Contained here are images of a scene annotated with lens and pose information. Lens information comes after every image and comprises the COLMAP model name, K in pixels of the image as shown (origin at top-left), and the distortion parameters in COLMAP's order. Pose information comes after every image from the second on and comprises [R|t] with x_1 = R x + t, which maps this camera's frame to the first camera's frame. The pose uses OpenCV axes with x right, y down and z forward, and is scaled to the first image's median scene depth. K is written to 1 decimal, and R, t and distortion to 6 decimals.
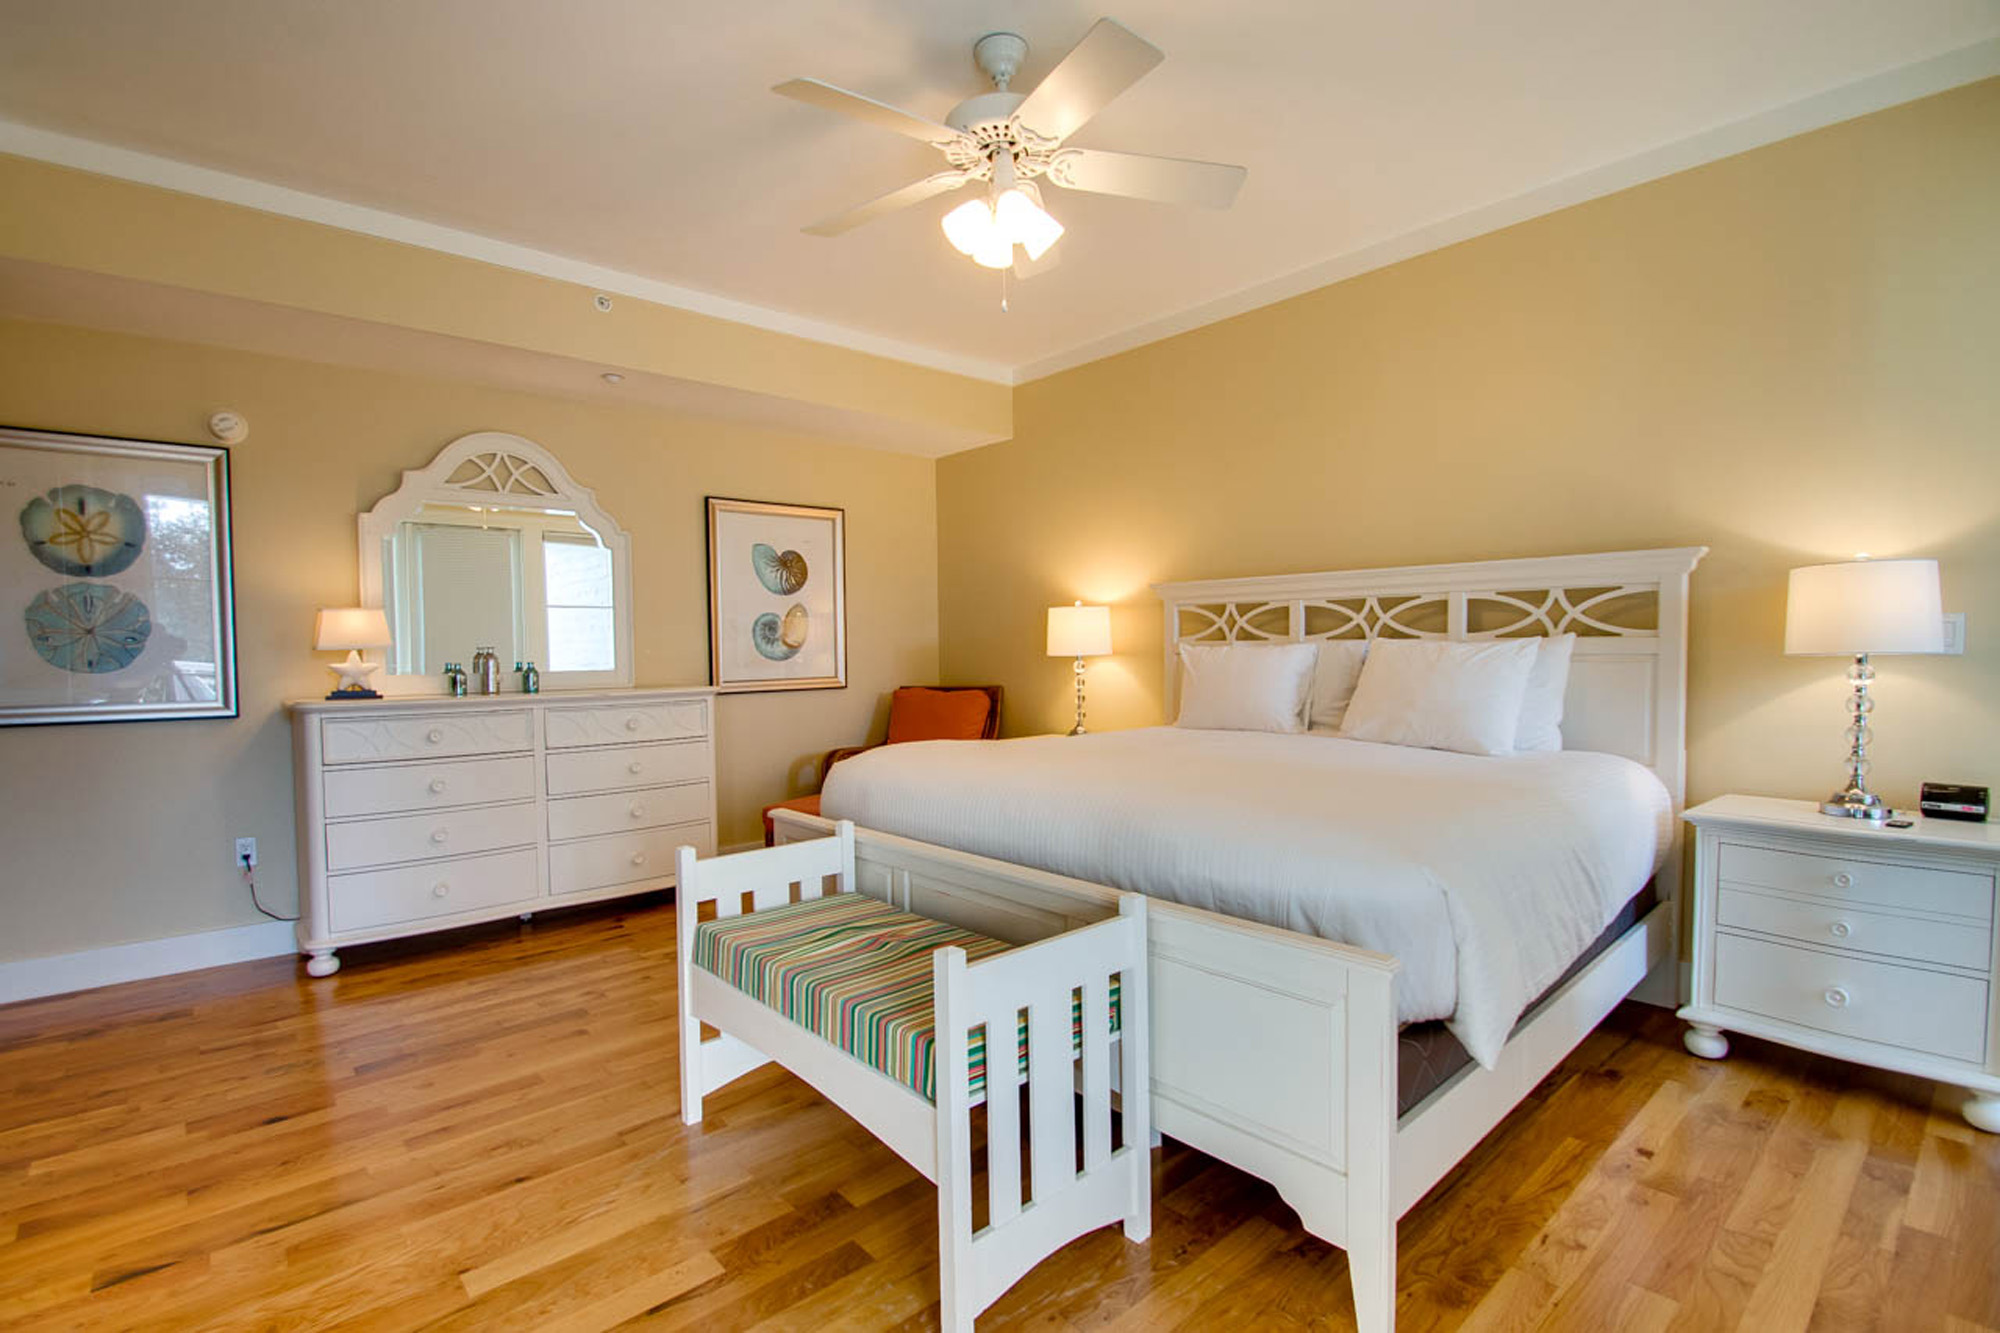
lens RADIAL K [[929.2, 0, 990.5], [0, 929.2, 684.4], [0, 0, 1]] dist [0.022510, -0.022006]
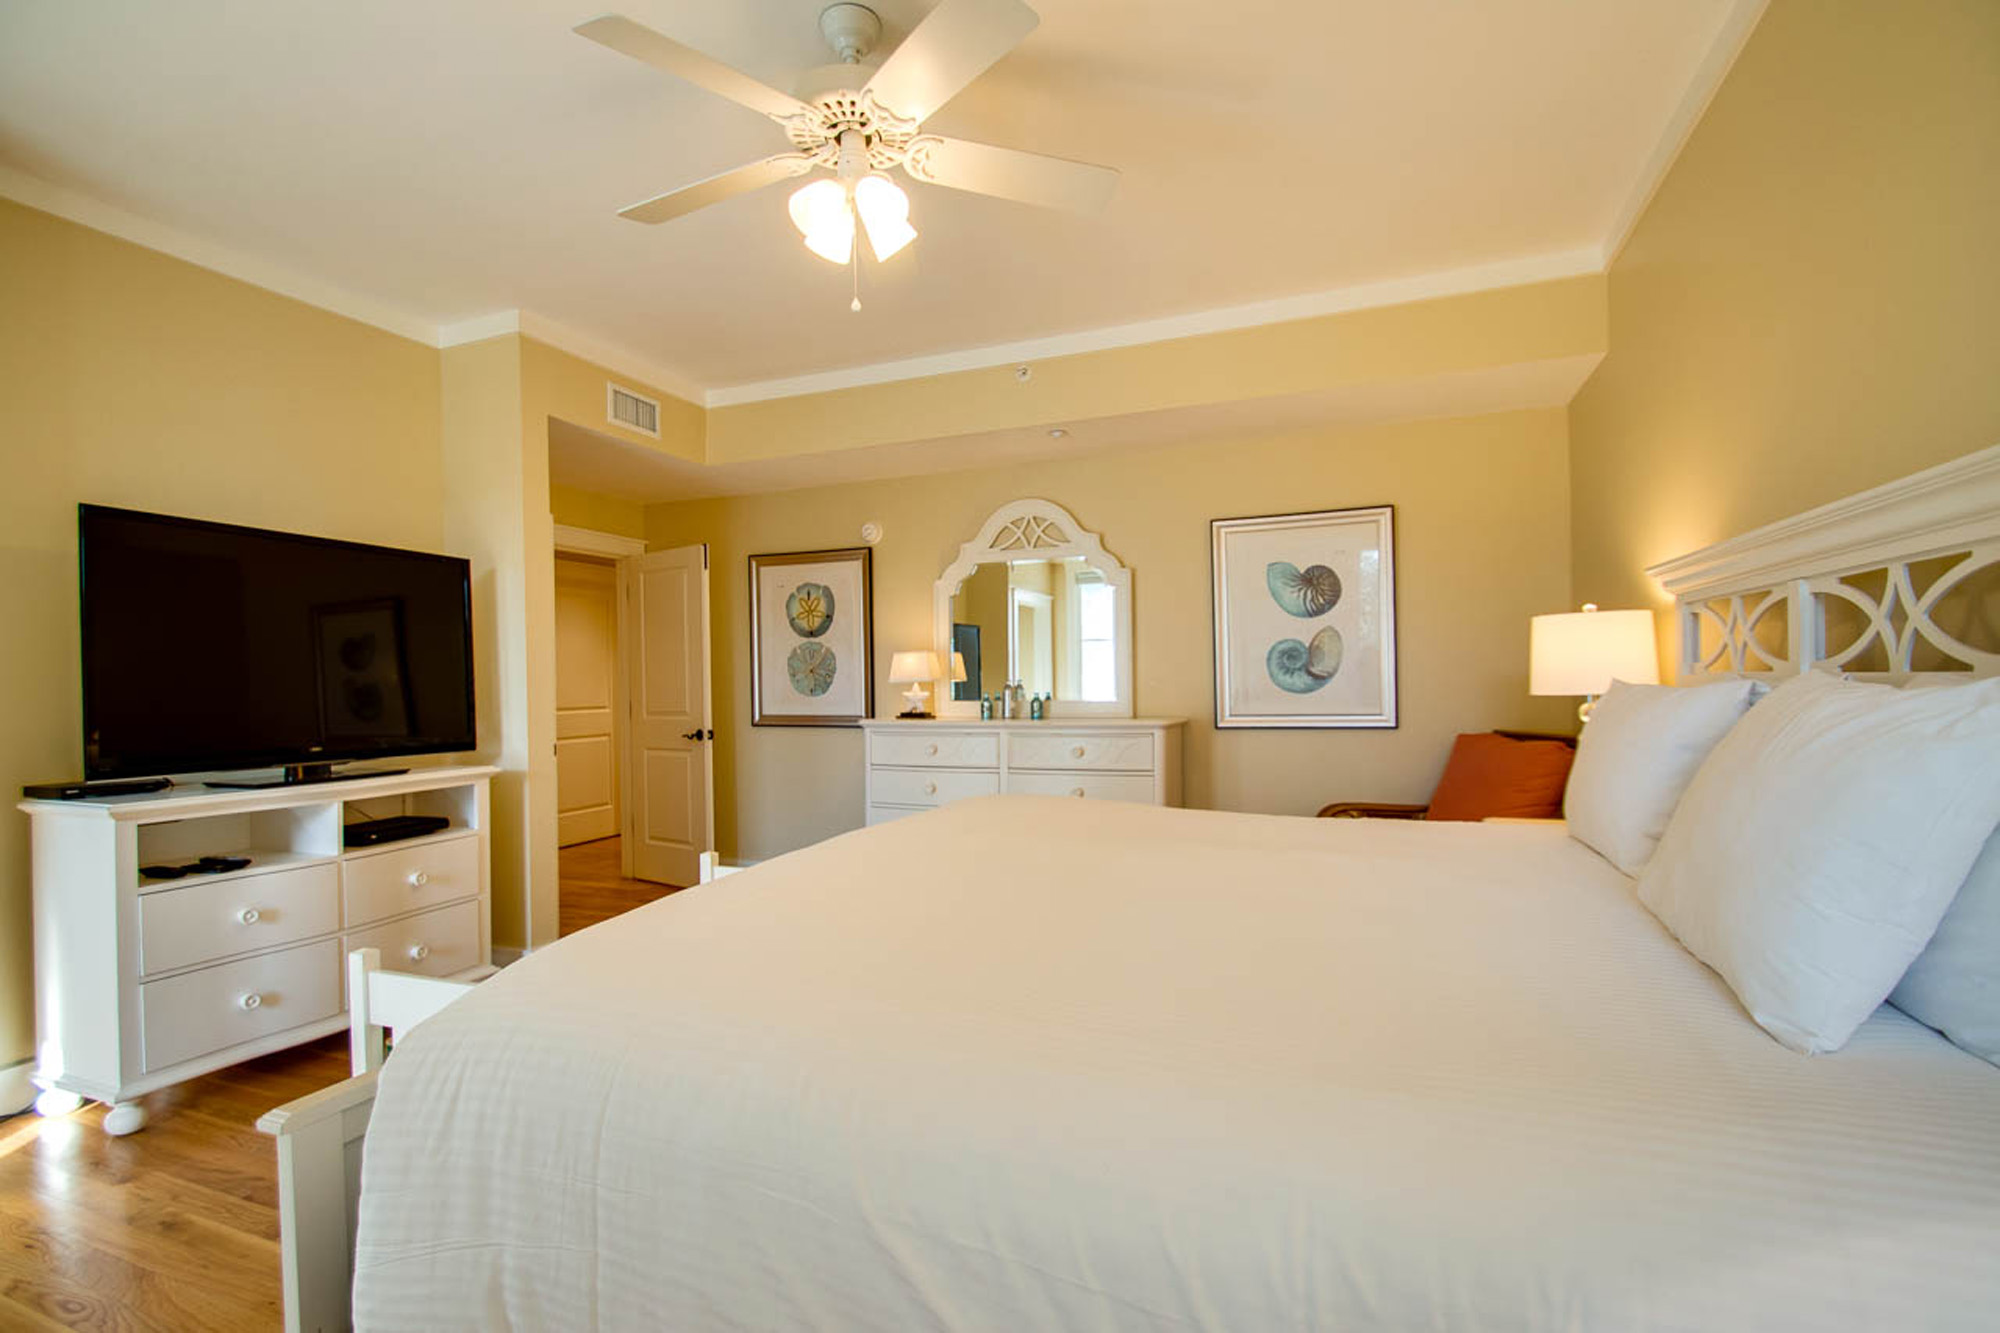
lens RADIAL K [[929.2, 0, 990.5], [0, 929.2, 684.4], [0, 0, 1]] dist [0.022510, -0.022006]
pose [[0.452354, 0.009333, -0.891790, 0.574660], [-0.027238, 0.999623, -0.003355, -0.032593], [0.891423, 0.025808, 0.452437, 0.484180]]
